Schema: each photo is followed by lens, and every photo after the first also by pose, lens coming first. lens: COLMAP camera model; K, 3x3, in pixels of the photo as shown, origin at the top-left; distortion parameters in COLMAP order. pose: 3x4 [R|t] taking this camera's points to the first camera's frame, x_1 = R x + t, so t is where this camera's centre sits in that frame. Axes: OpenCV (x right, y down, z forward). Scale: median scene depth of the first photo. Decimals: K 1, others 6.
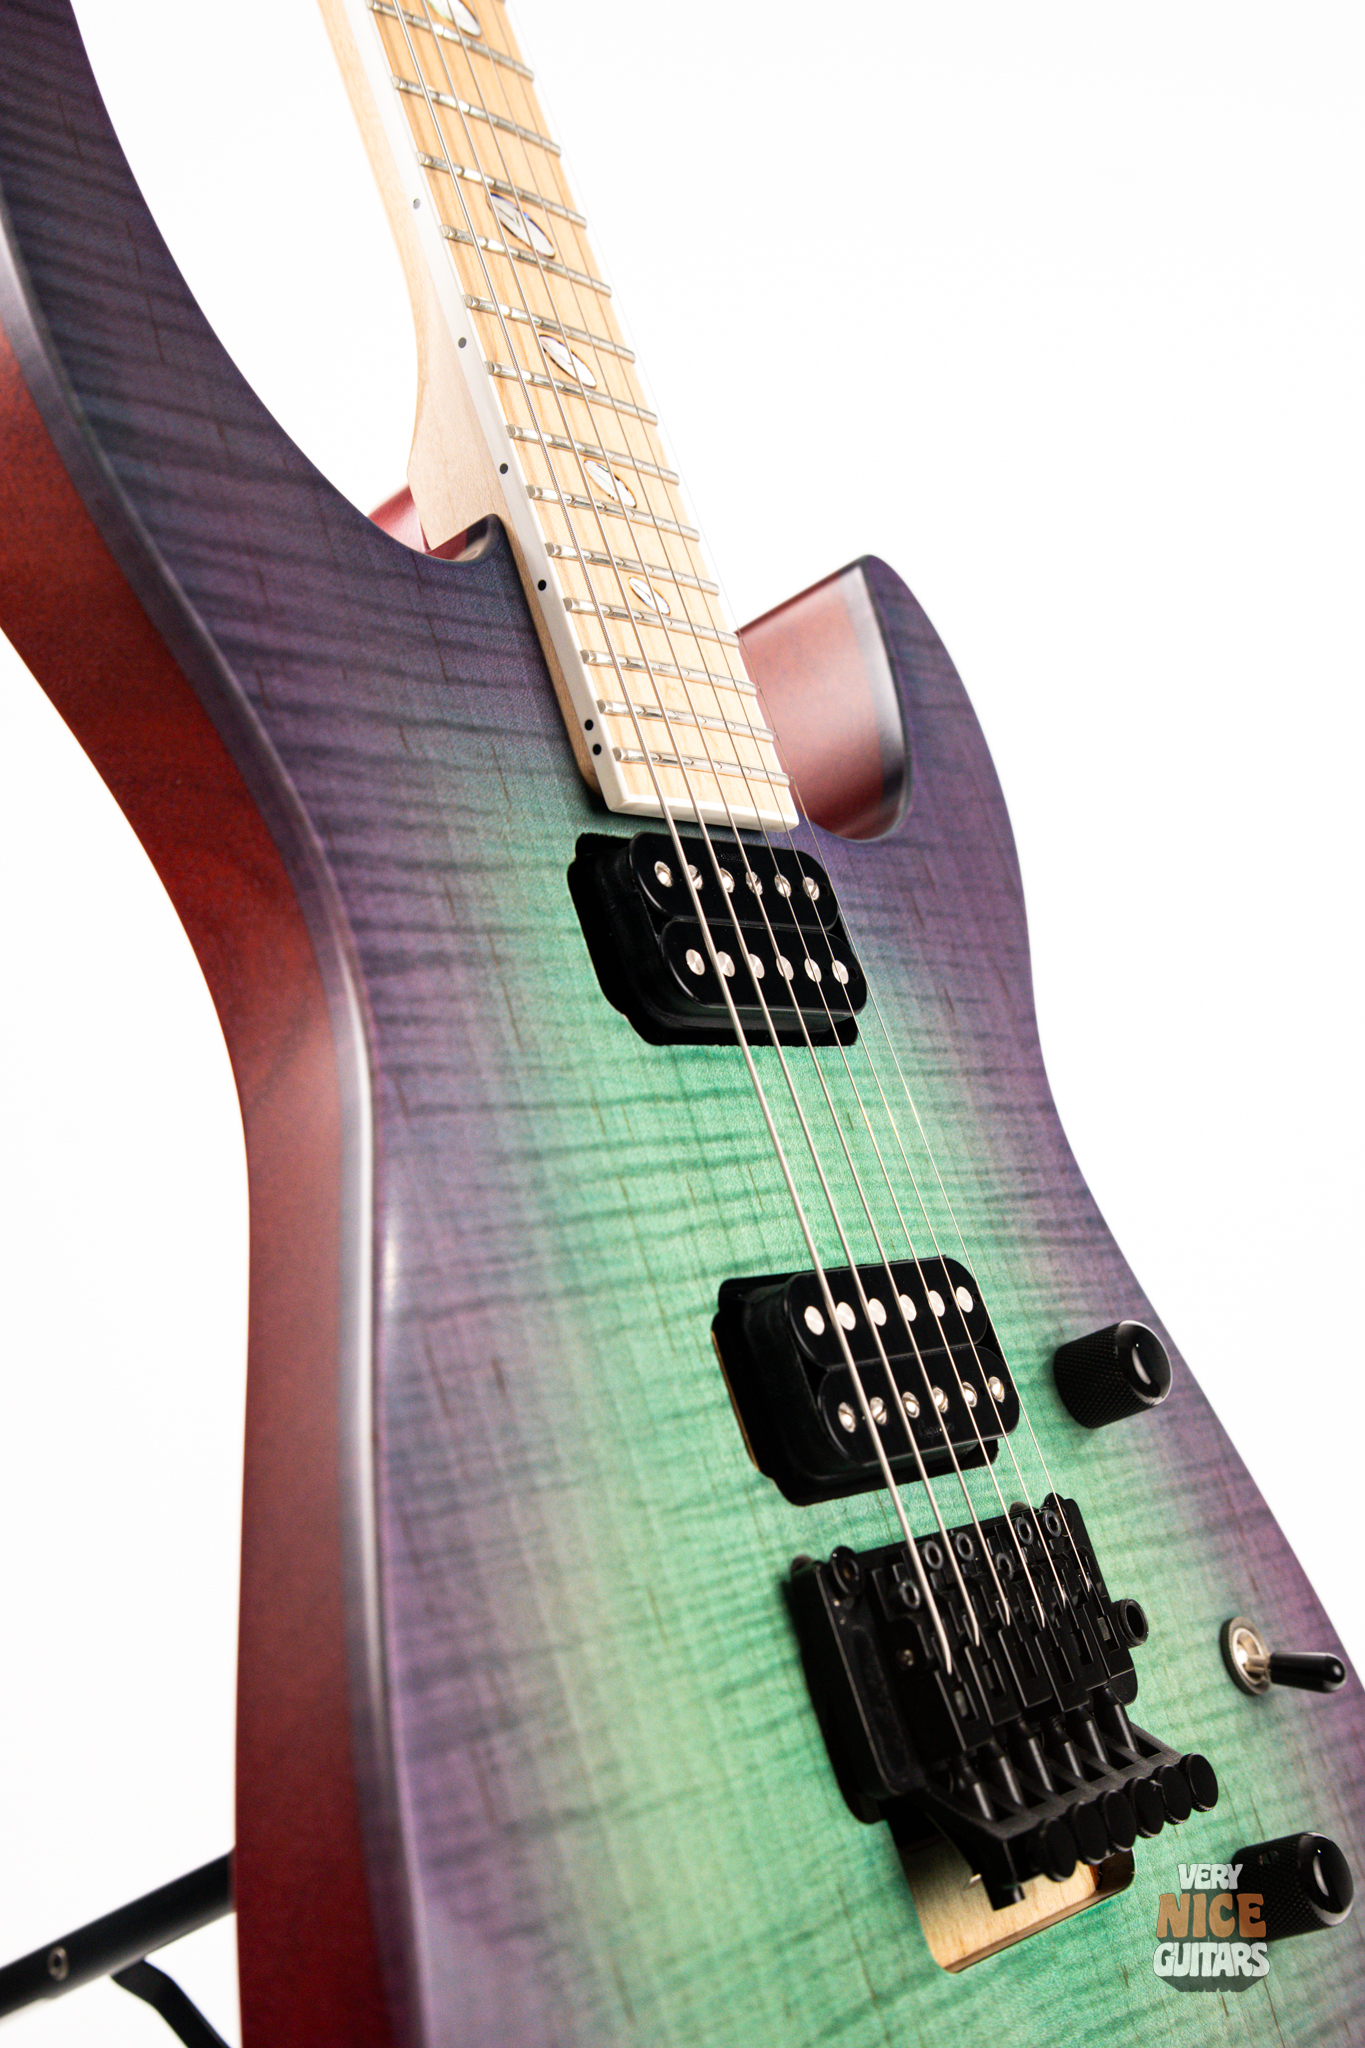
lens RADIAL K [[2930.7, 0, 671.5], [0, 2930.7, 1009.8], [0, 0, 1]] dist [0.047223, 0.000000]
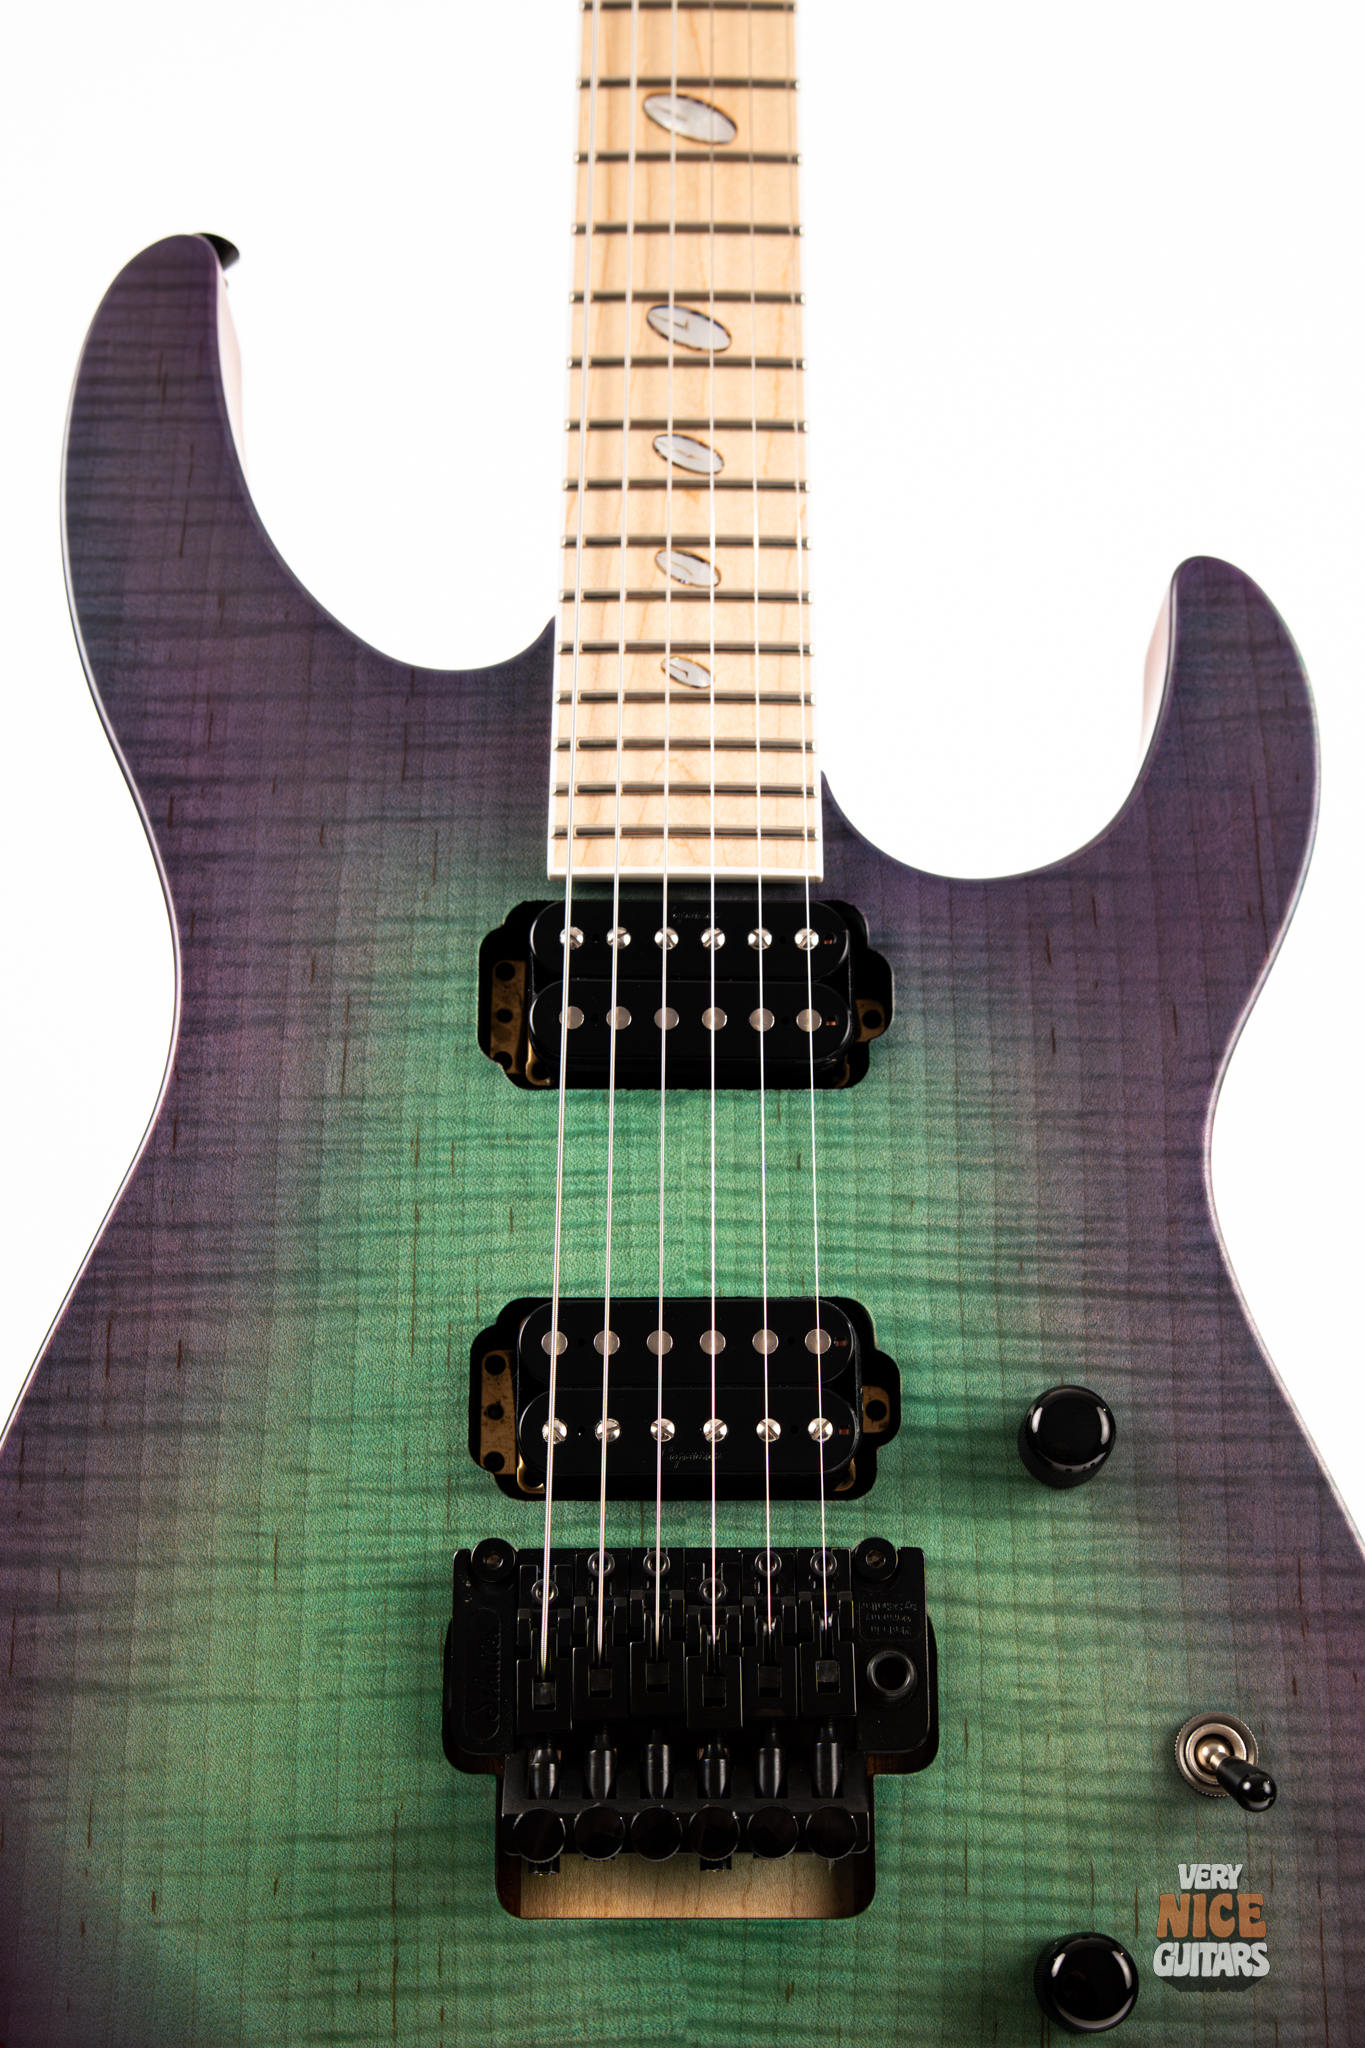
lens RADIAL K [[3108.1, 0, 692.9], [0, 3108.1, 1046.3], [0, 0, 1]] dist [0.048672, 0.000000]
pose [[0.585348, 0.062052, -0.808404, 1.073641], [0.014756, 0.996087, 0.087143, -0.116444], [0.810648, -0.062938, 0.582142, 0.352523]]
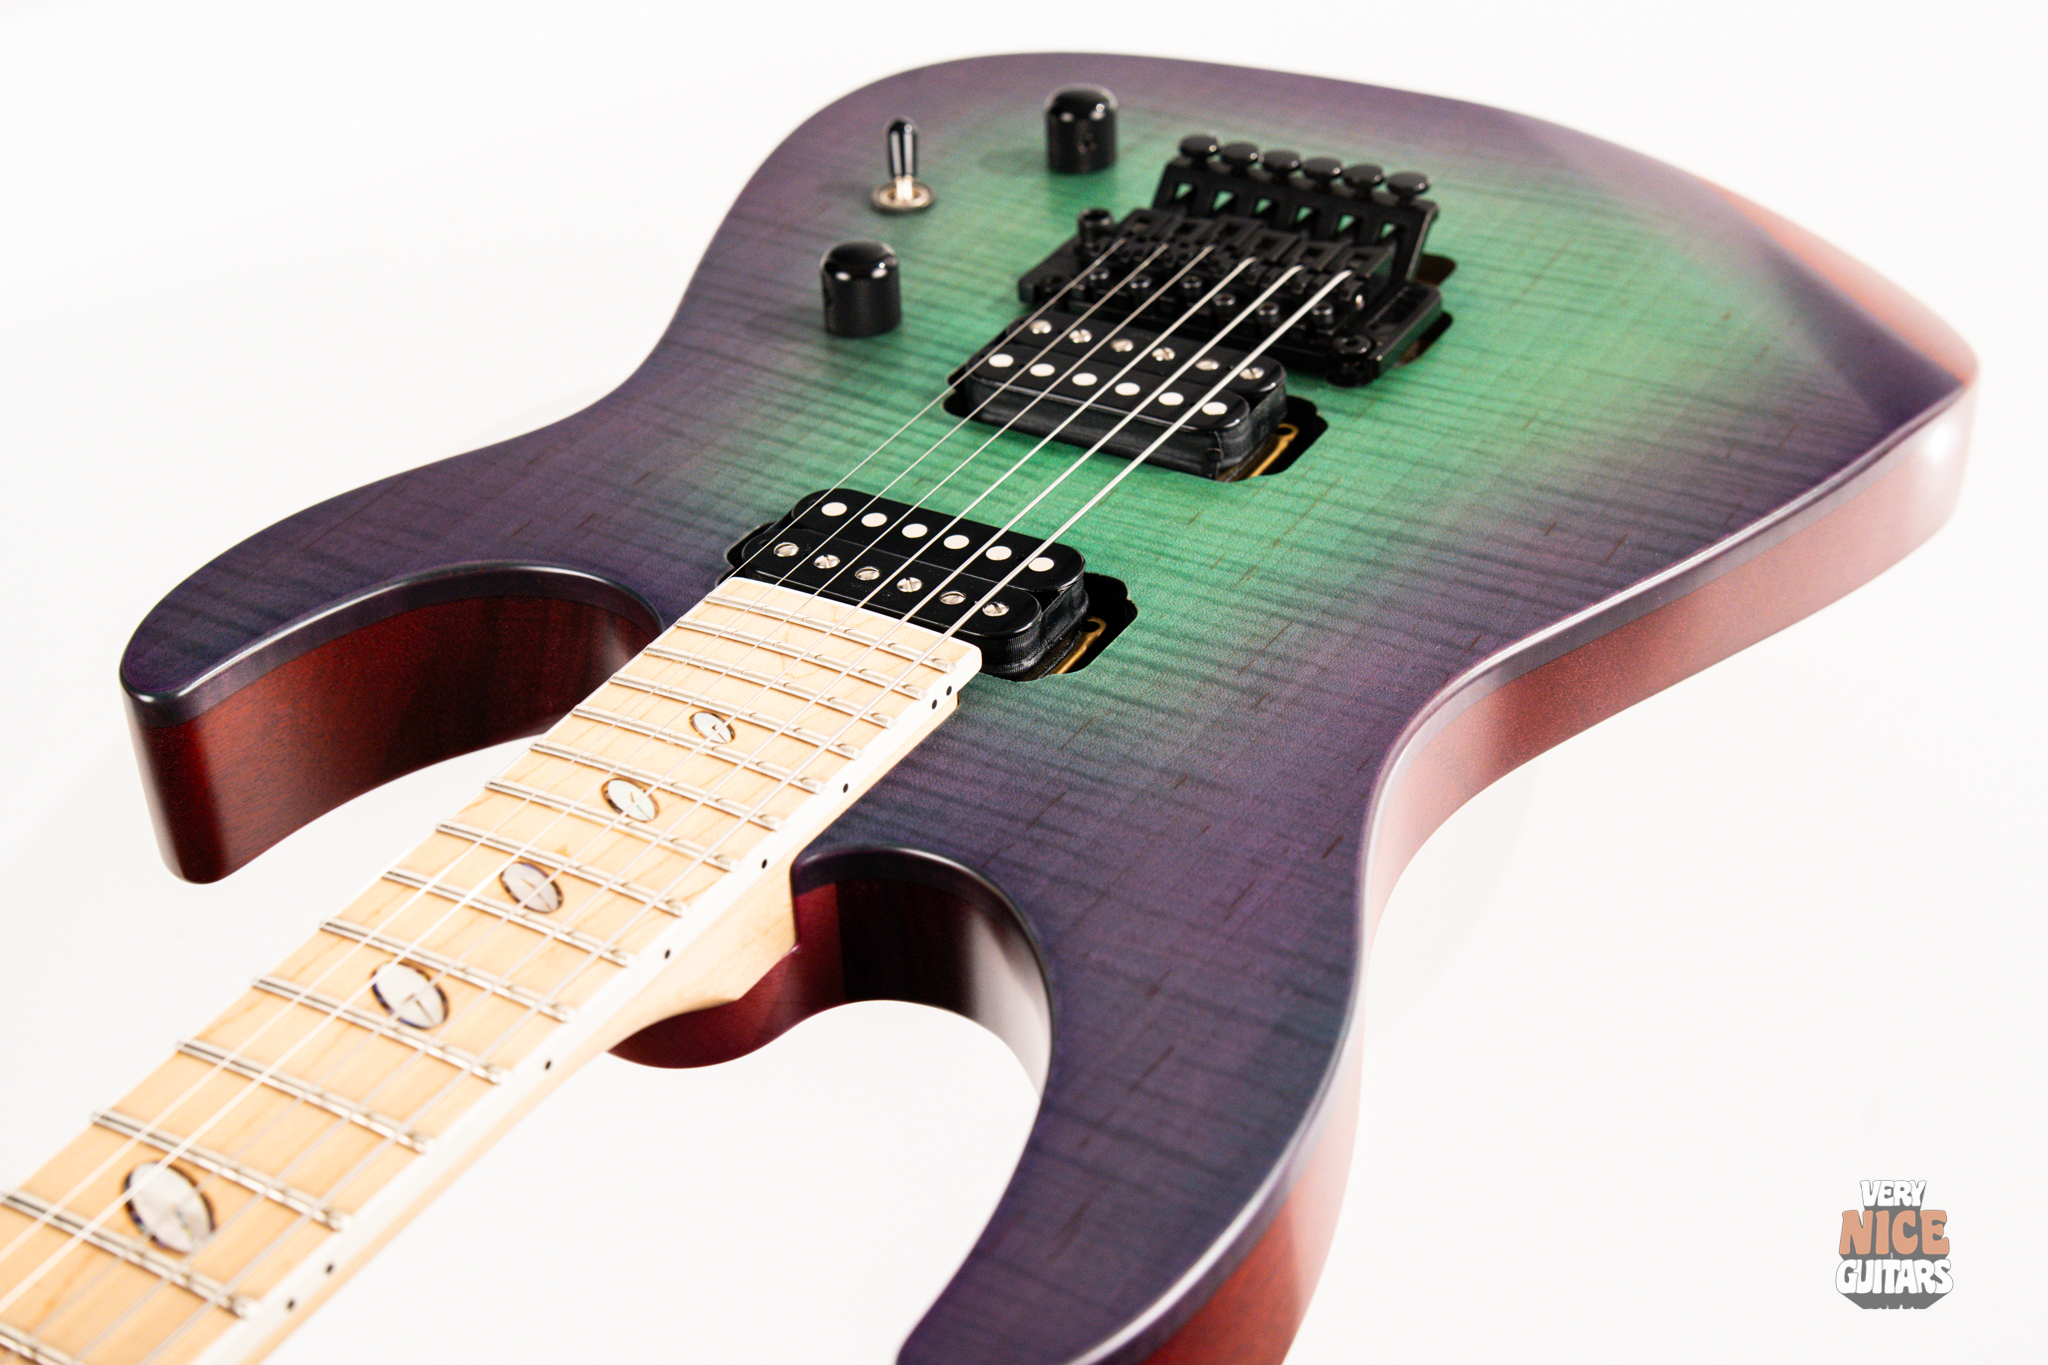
lens RADIAL K [[2930.7, 0, 1019.6], [0, 2930.7, 675.5], [0, 0, 1]] dist [0.047223, 0.000000]
pose [[-0.382939, -0.921828, 0.059925, -0.096794], [0.473829, -0.140320, 0.869365, -1.022841], [-0.792997, 0.361308, 0.490523, 0.518421]]
